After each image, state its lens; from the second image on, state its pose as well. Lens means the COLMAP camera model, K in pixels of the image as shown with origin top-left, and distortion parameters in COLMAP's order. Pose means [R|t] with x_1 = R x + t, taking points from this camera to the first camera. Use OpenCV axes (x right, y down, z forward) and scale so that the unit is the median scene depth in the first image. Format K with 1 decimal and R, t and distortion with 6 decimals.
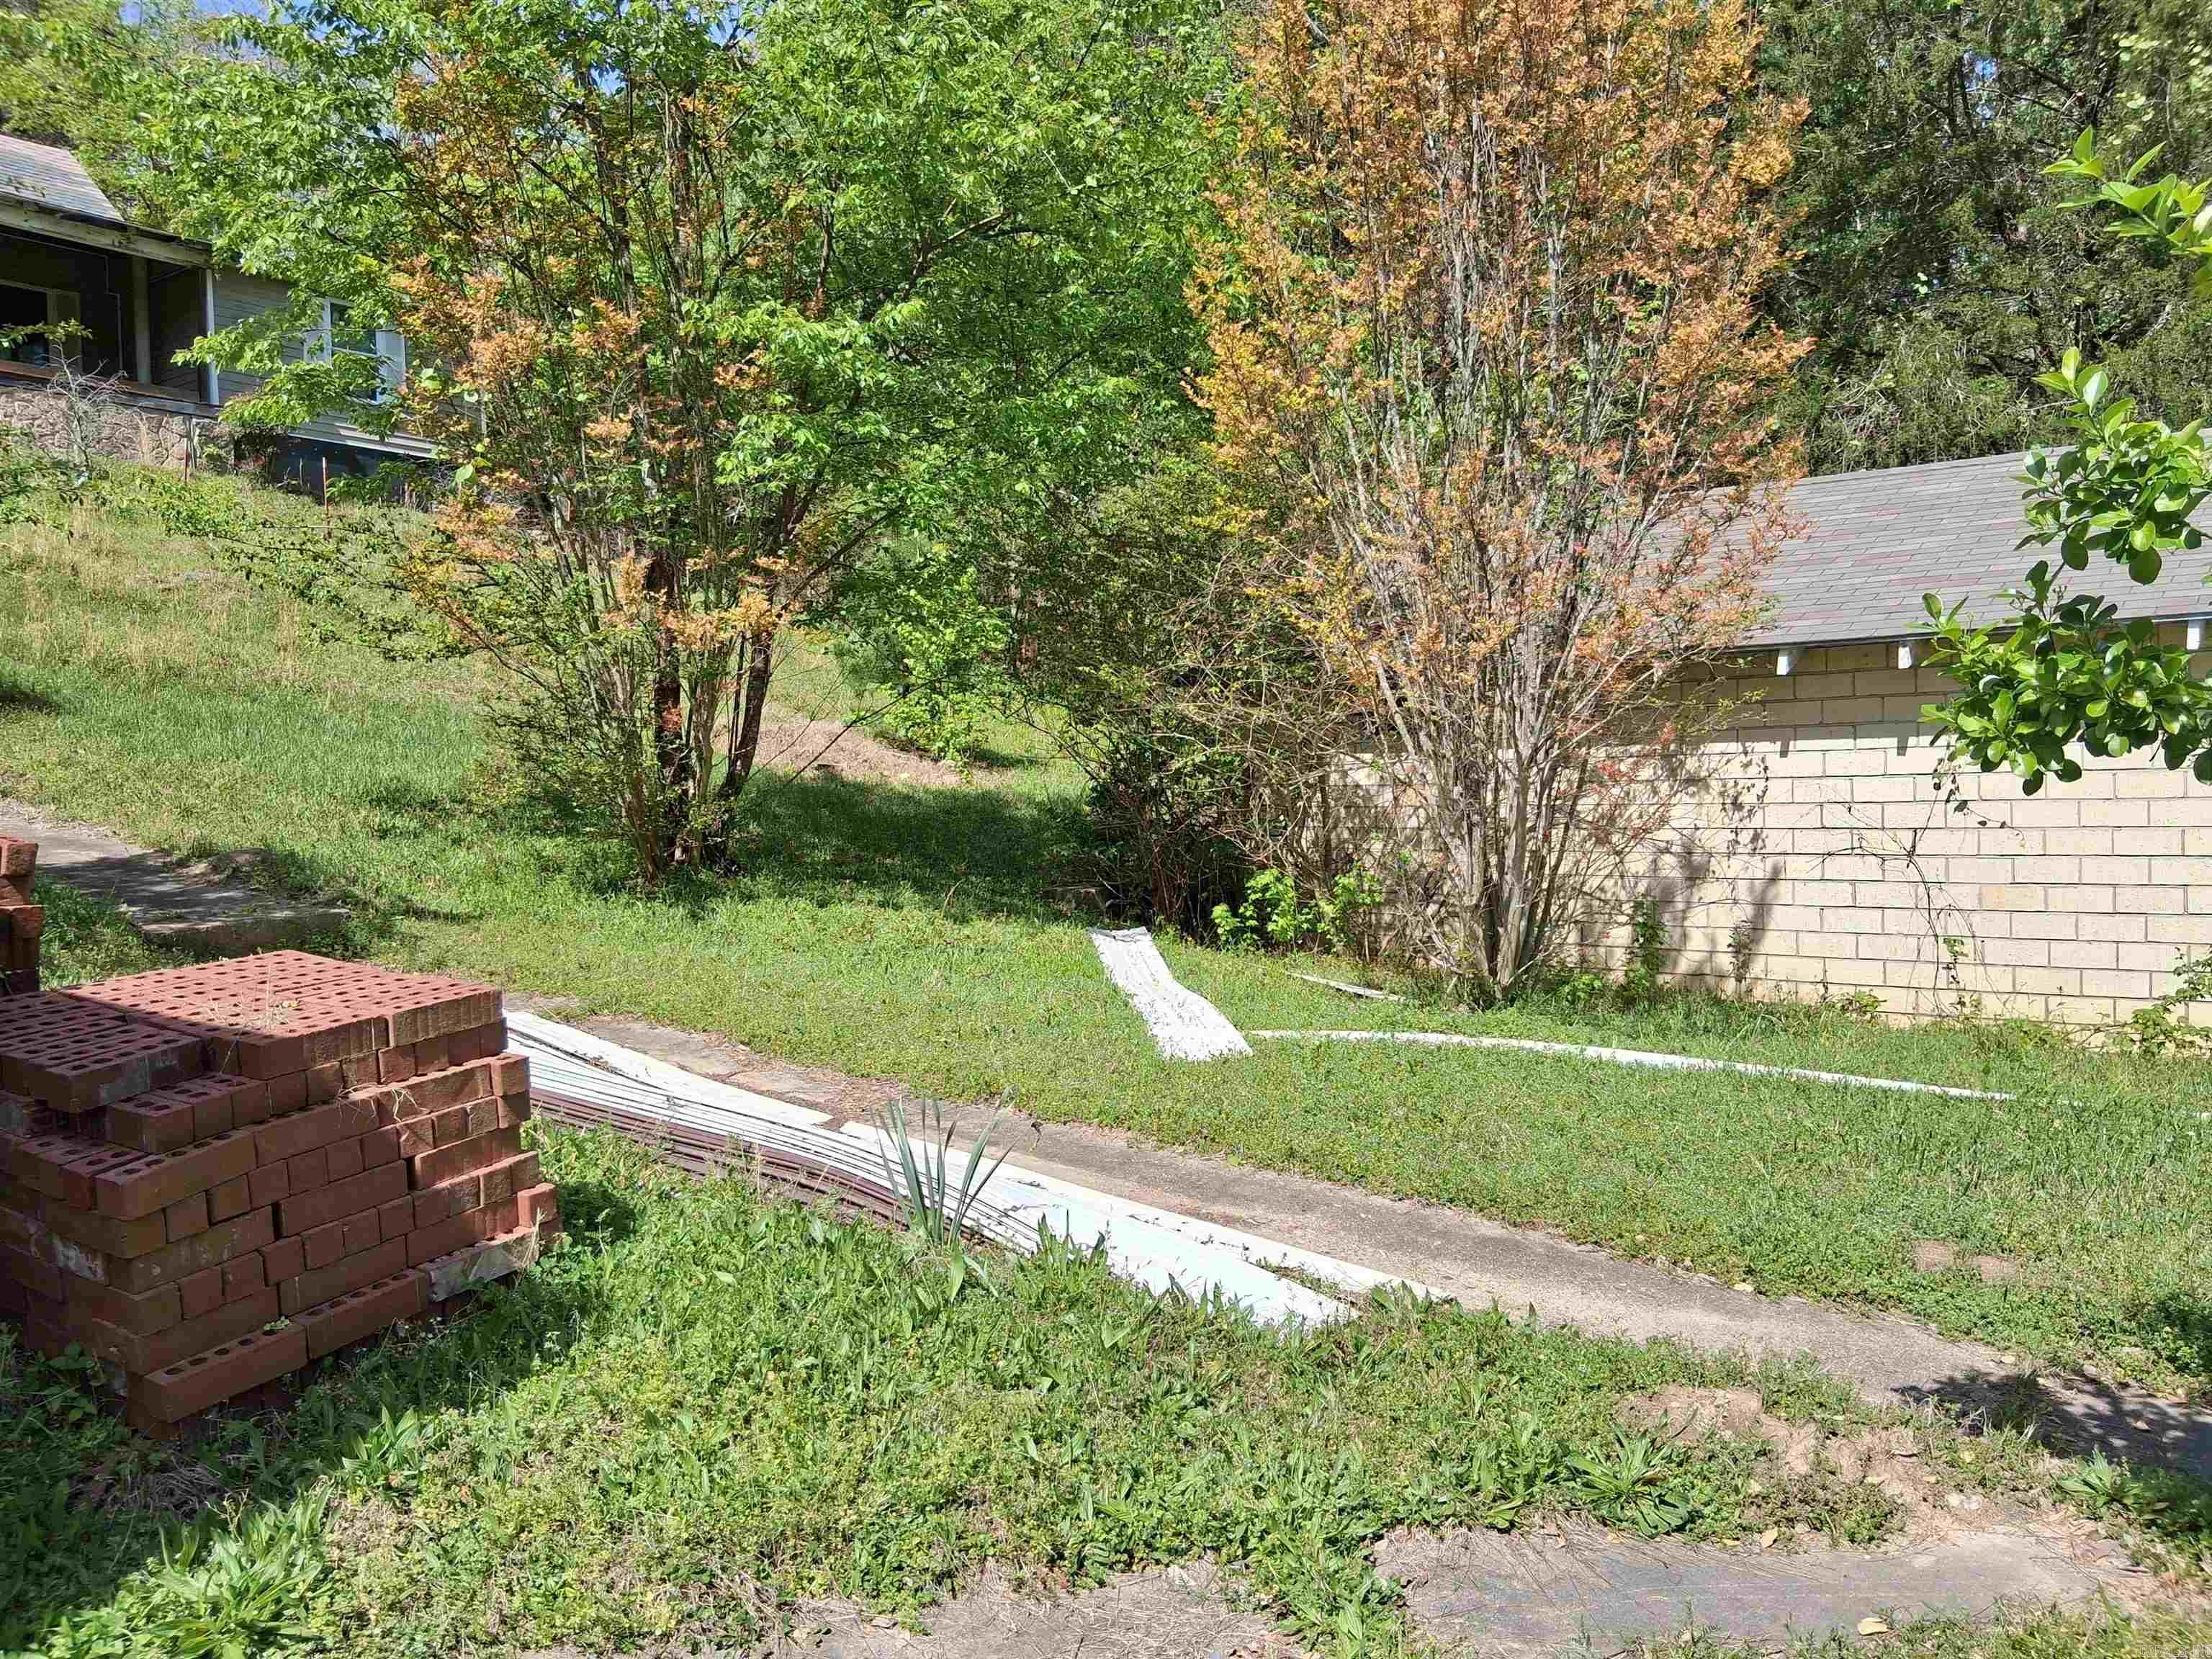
lens RADIAL K [[1662.8, 0, 1106.0], [0, 1662.8, 829.5], [0, 0, 1]] dist [0.099693, -0.173286]
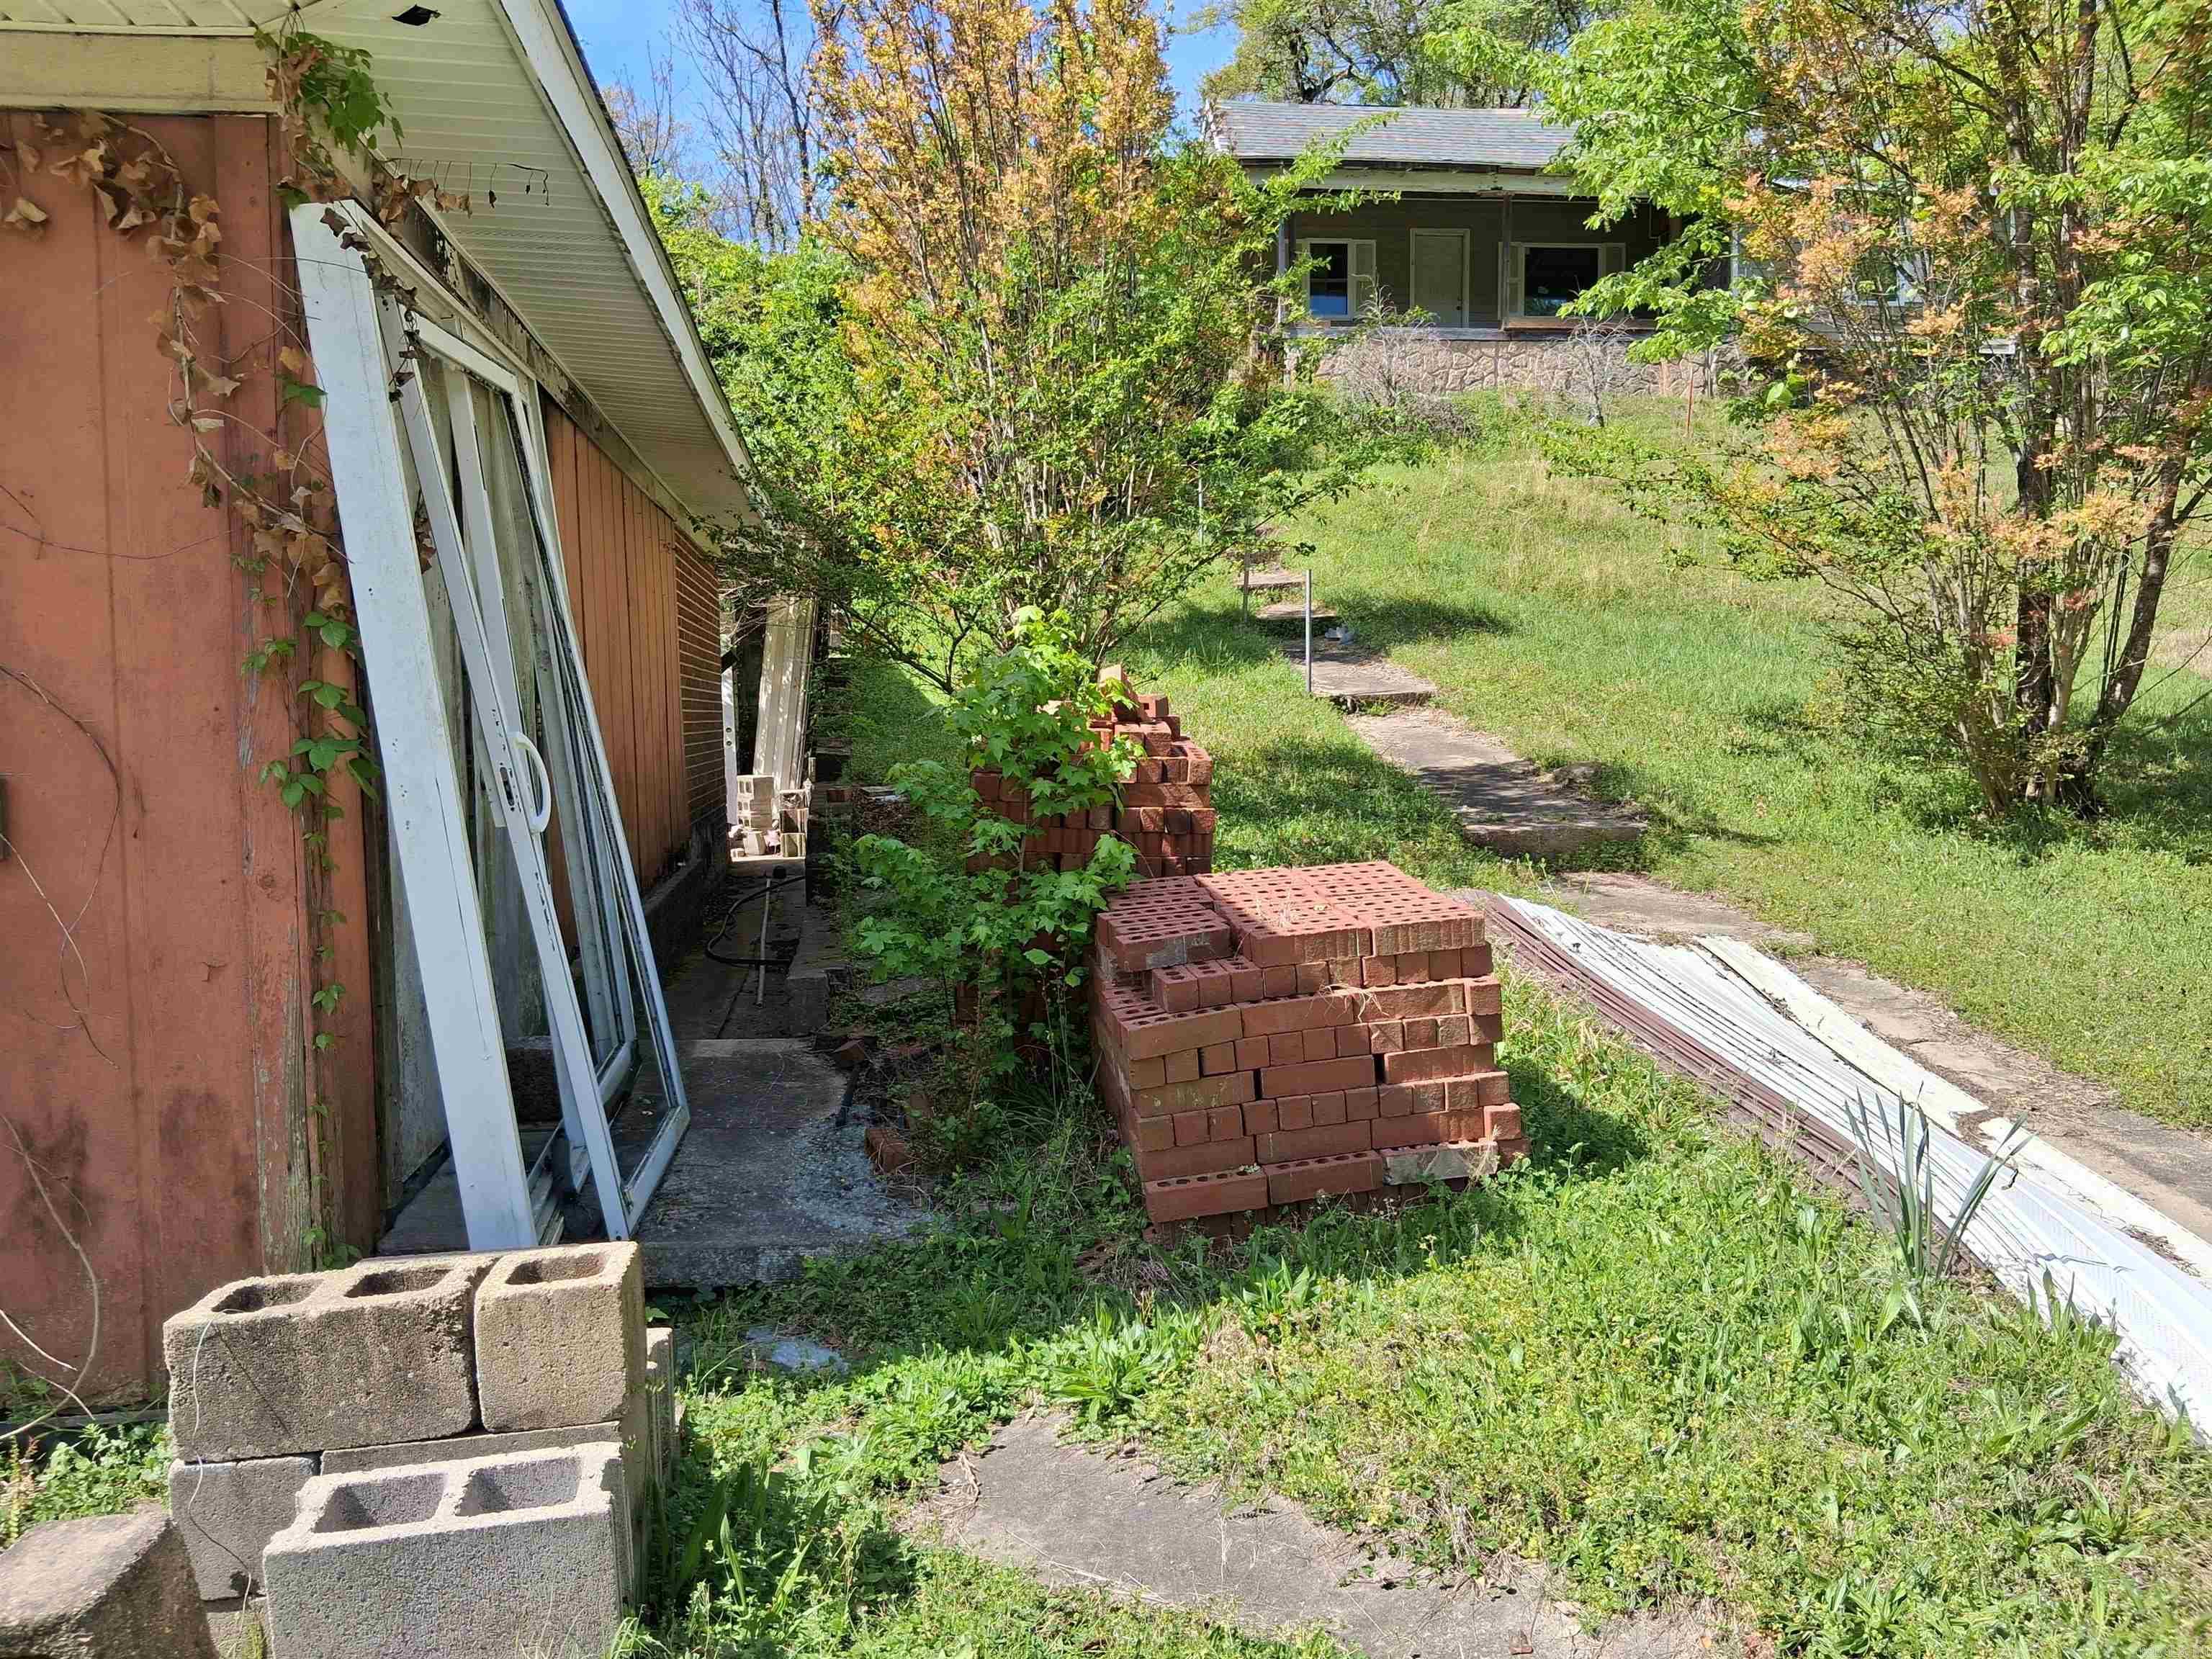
lens RADIAL K [[1664.3, 0, 1106.0], [0, 1664.3, 829.5], [0, 0, 1]] dist [0.099932, -0.153831]
pose [[0.649635, 0.079276, -0.756102, 0.276918], [-0.037500, 0.996679, 0.072281, -0.028014], [0.759321, -0.018602, 0.650450, 0.116170]]
